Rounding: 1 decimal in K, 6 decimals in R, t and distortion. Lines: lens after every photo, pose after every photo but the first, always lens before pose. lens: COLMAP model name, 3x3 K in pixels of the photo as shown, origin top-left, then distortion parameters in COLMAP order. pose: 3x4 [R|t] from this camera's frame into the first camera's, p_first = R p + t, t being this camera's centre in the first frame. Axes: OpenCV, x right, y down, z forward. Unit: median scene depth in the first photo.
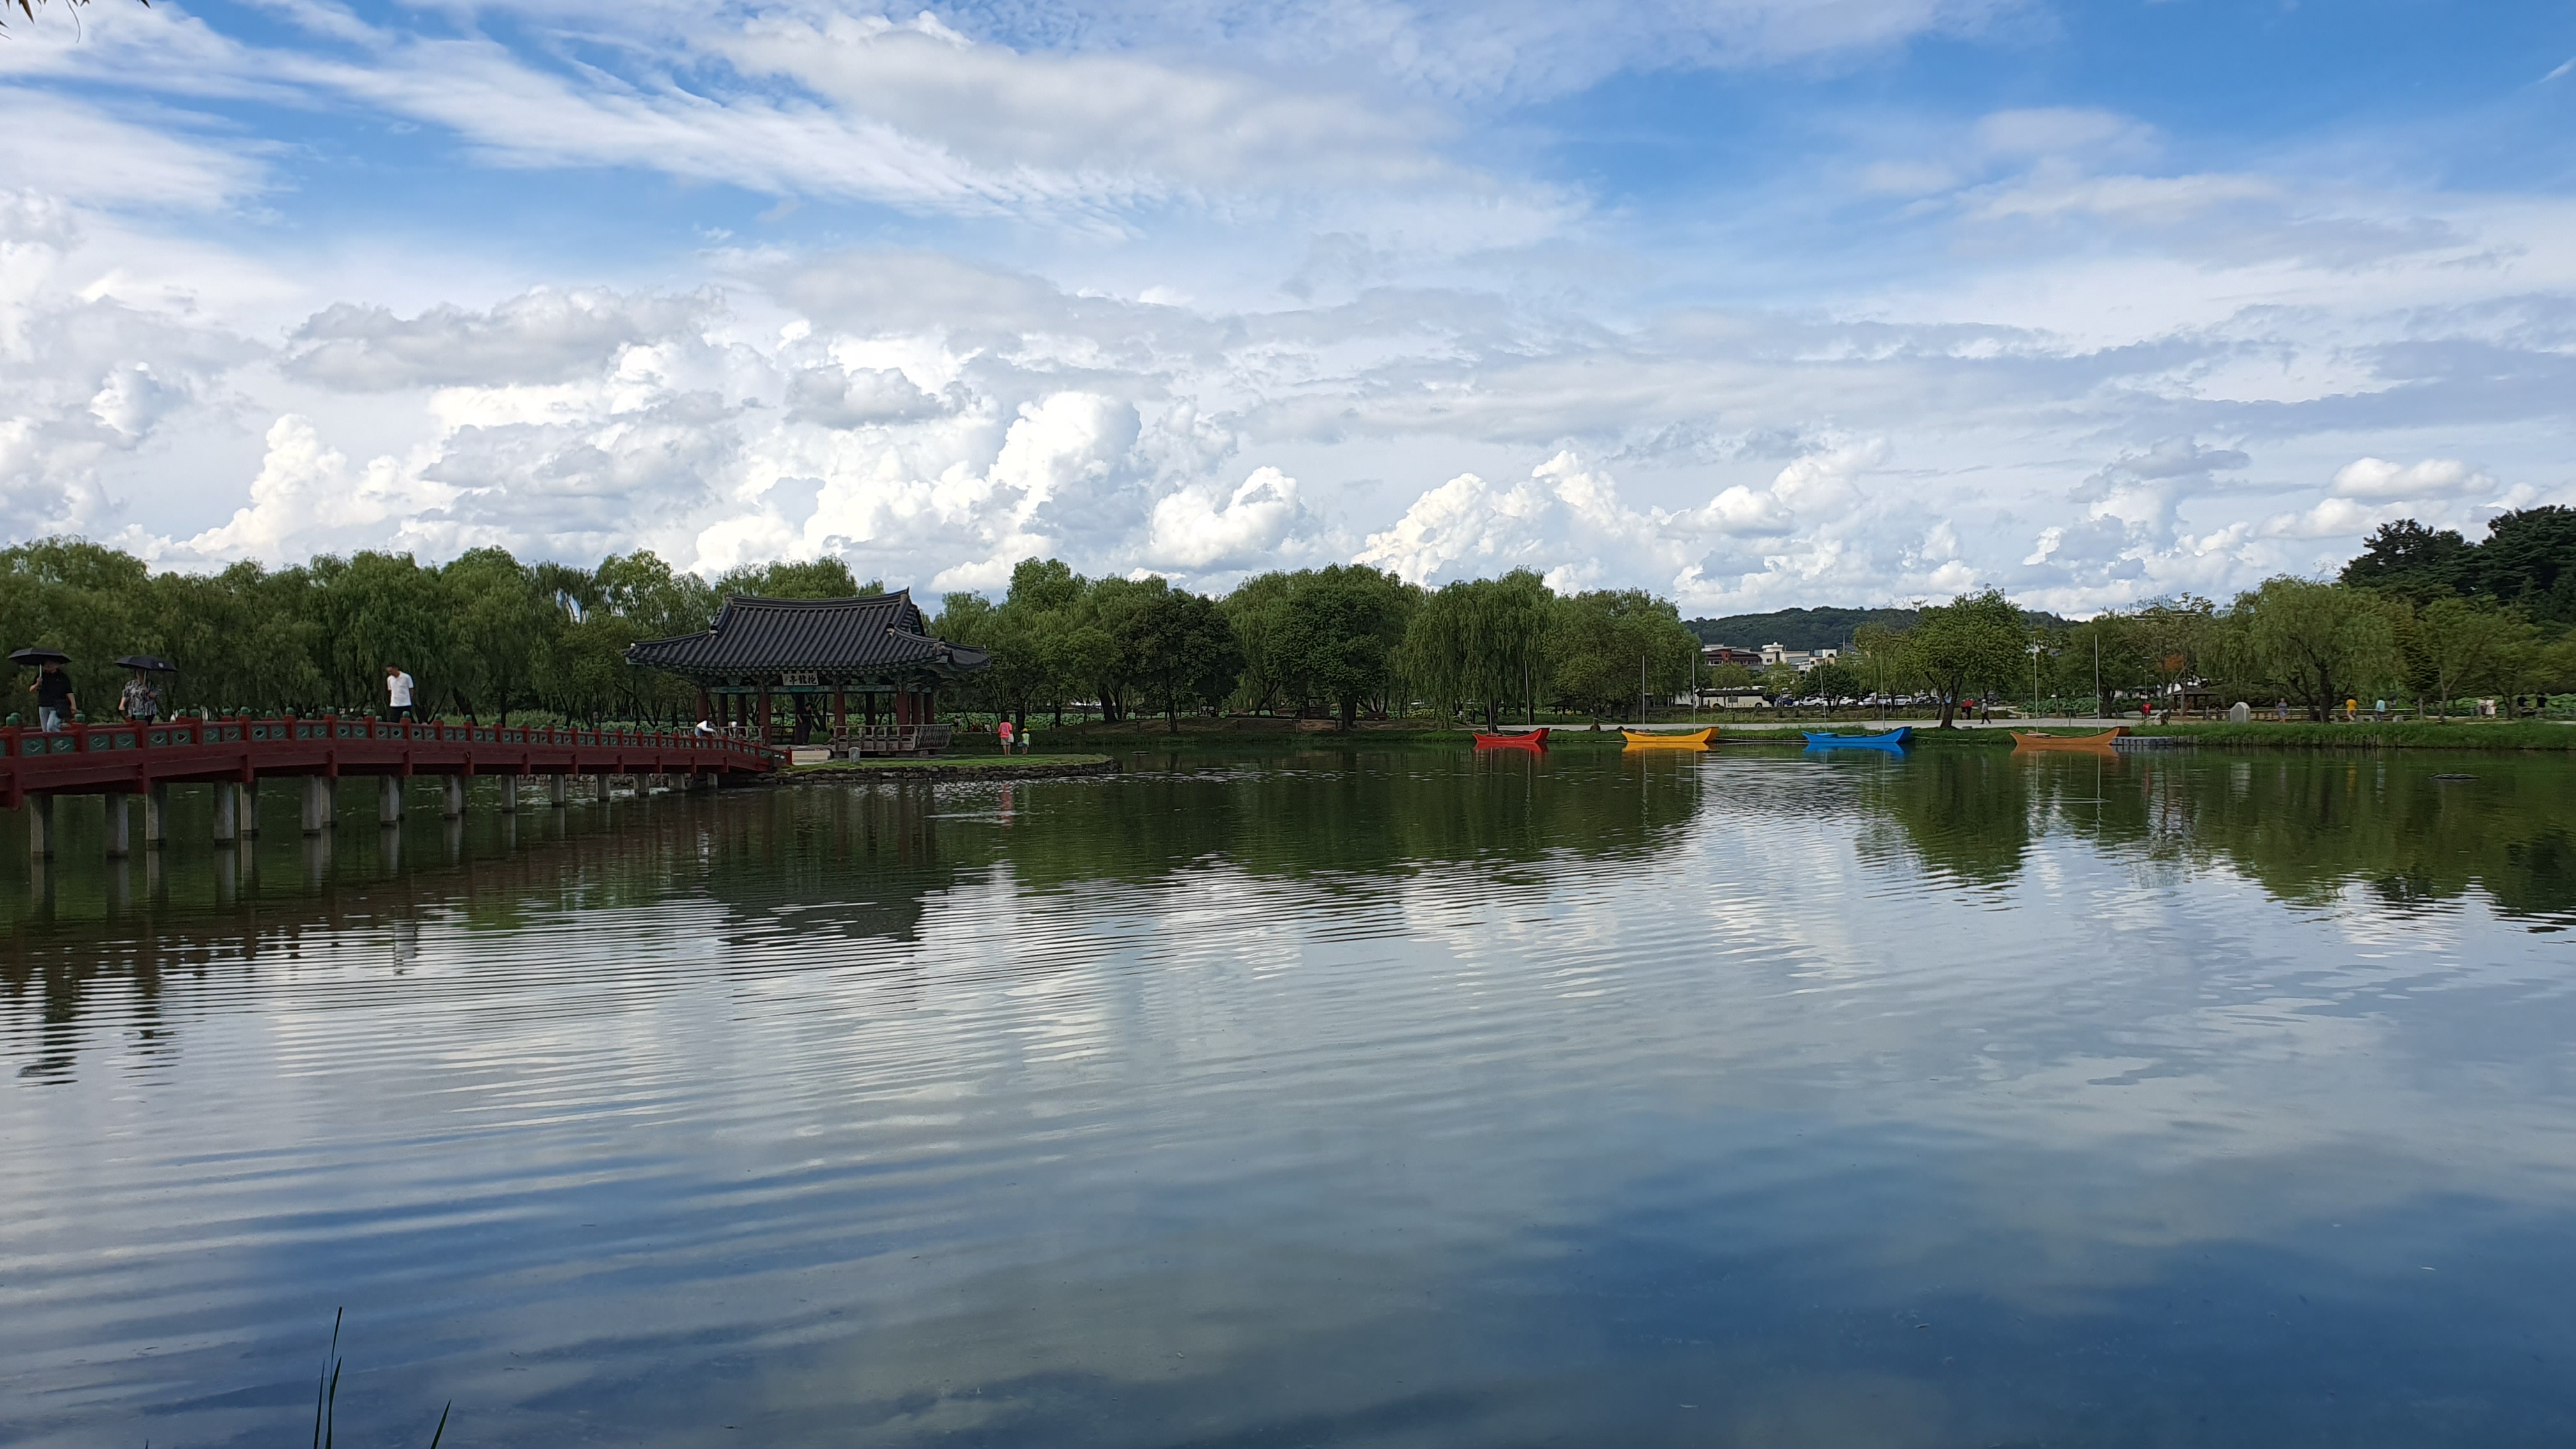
lens RADIAL K [[2025.0, 0, 1275.1], [0, 2025.0, 736.8], [0, 0, 1]] dist [0.070142, 0.005220]
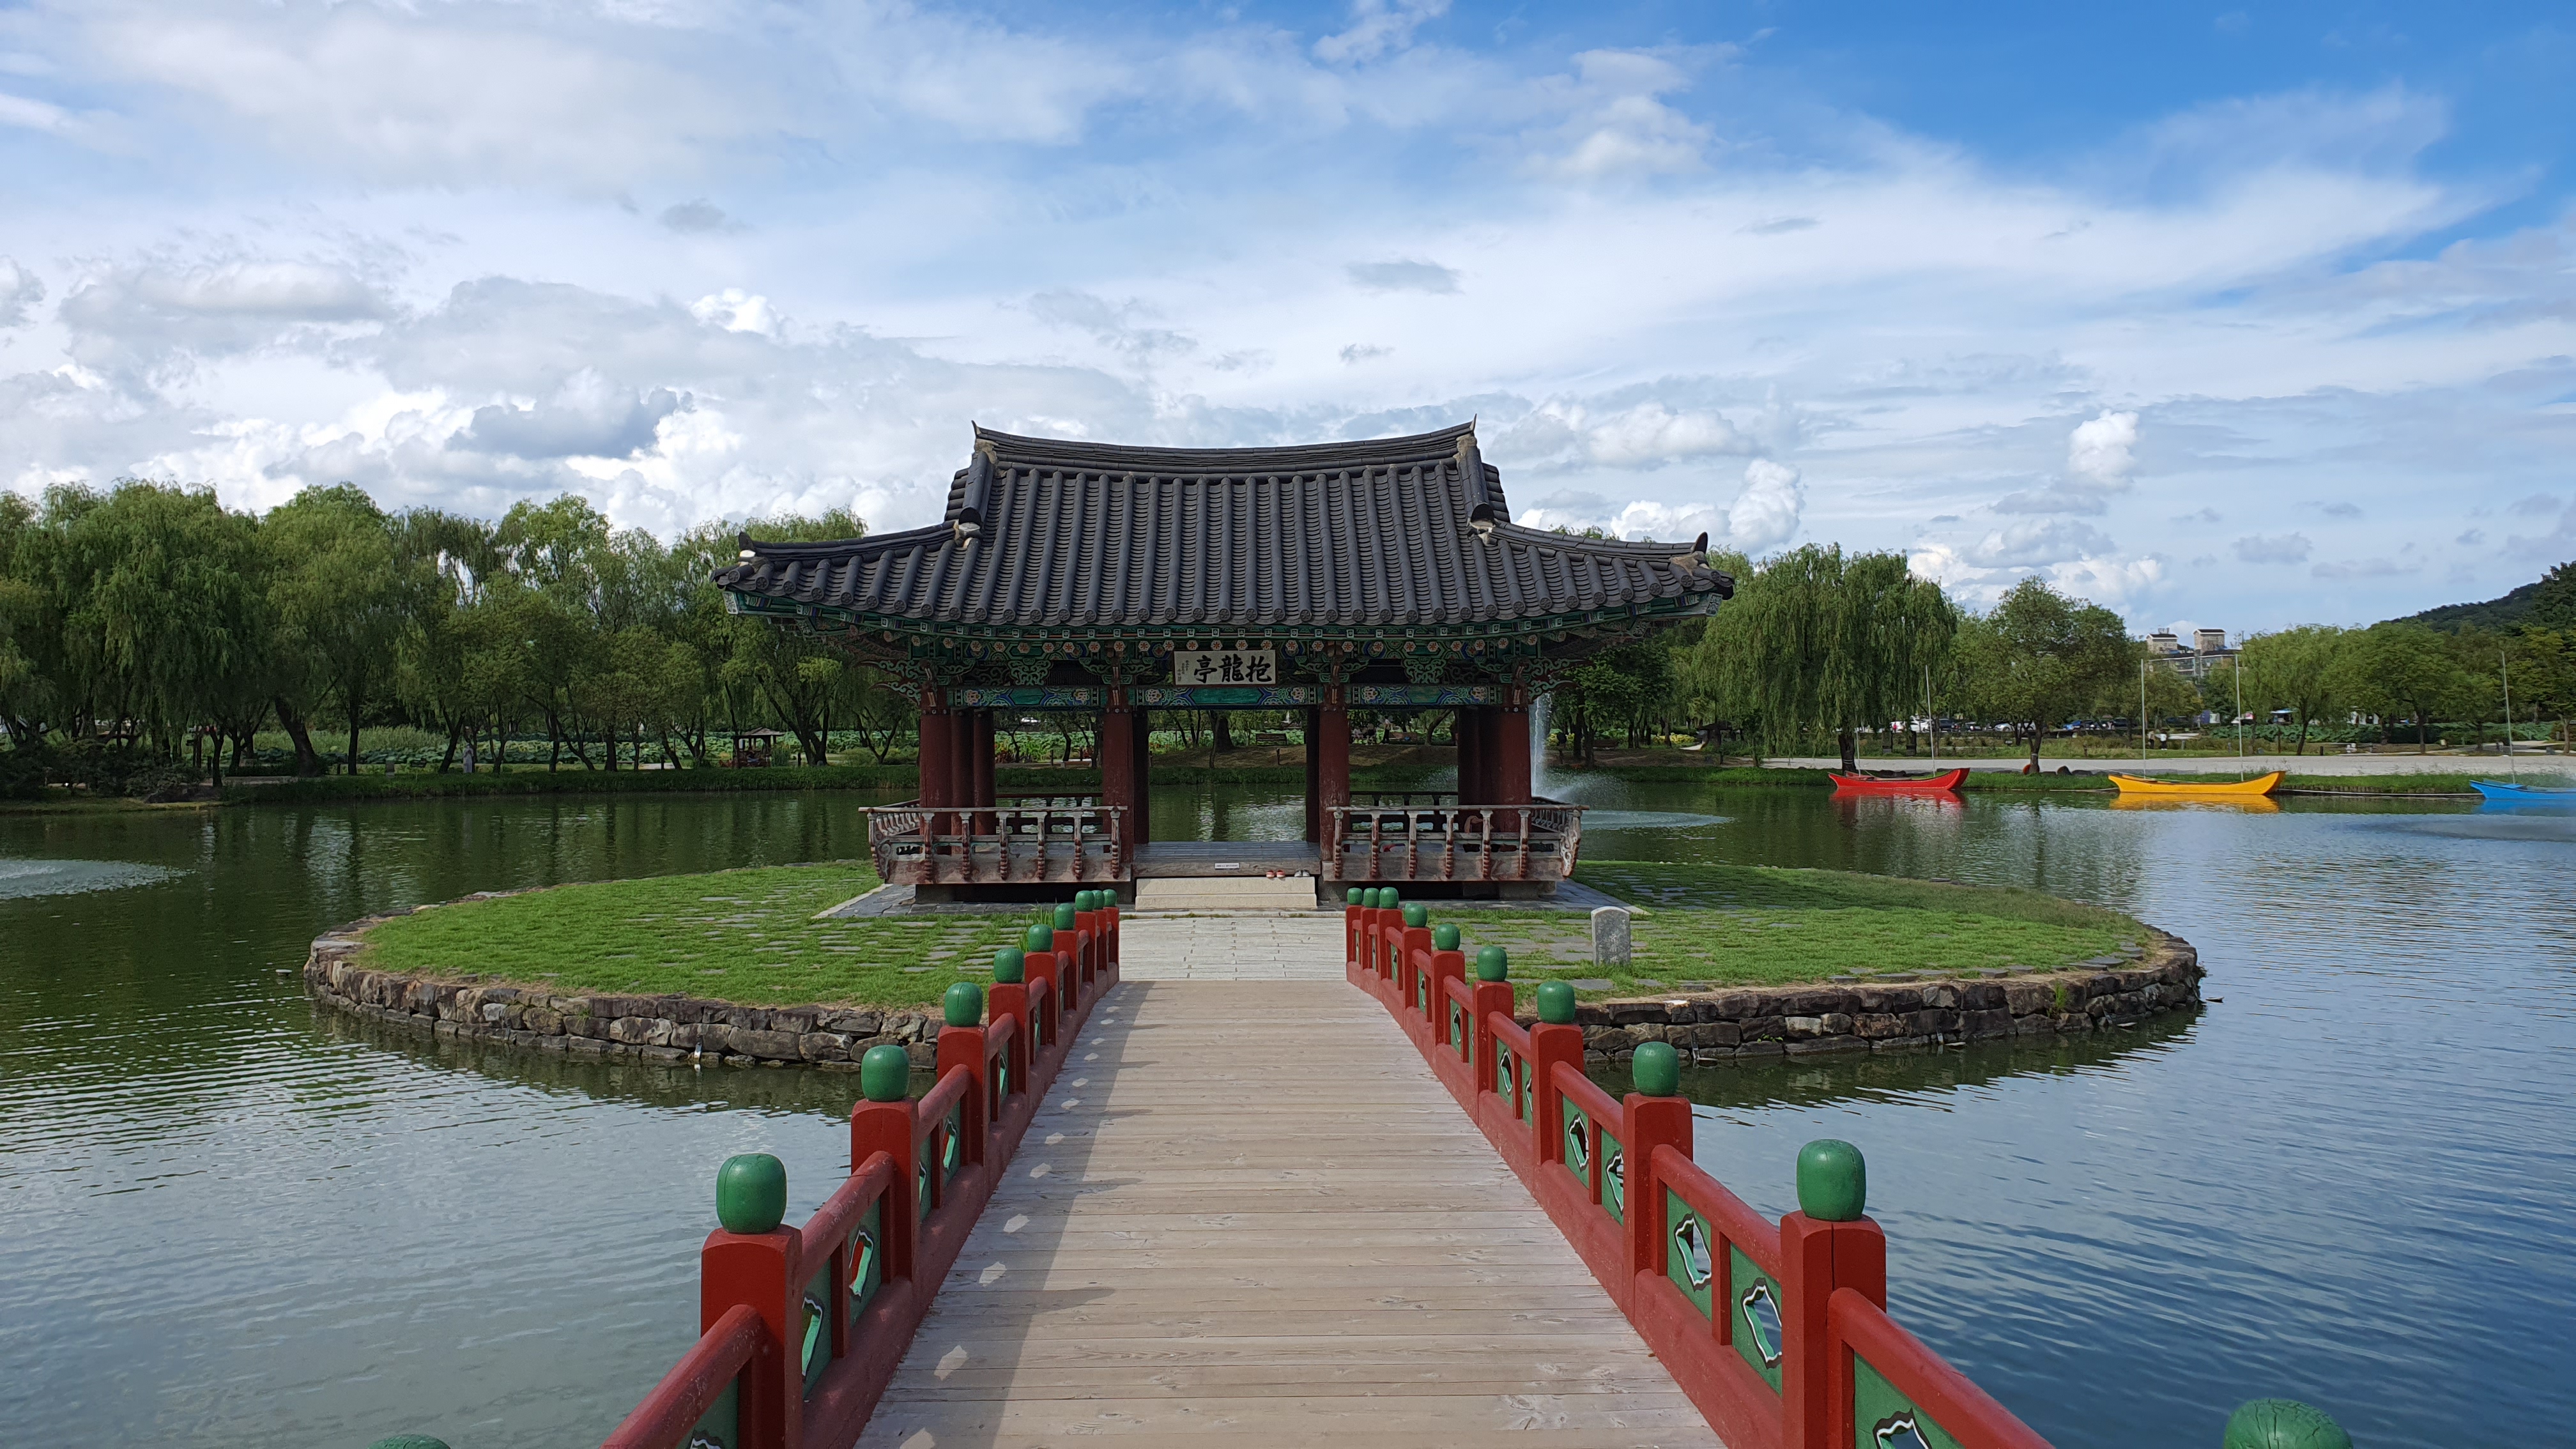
lens RADIAL K [[2025.0, 0, 1246.3], [0, 2025.0, 703.5], [0, 0, 1]] dist [0.070142, 0.005220]
pose [[0.998912, 0.007644, 0.046001, -0.119882], [-0.006509, 0.999672, -0.024769, -0.006799], [-0.046176, 0.024442, 0.998634, 0.324499]]
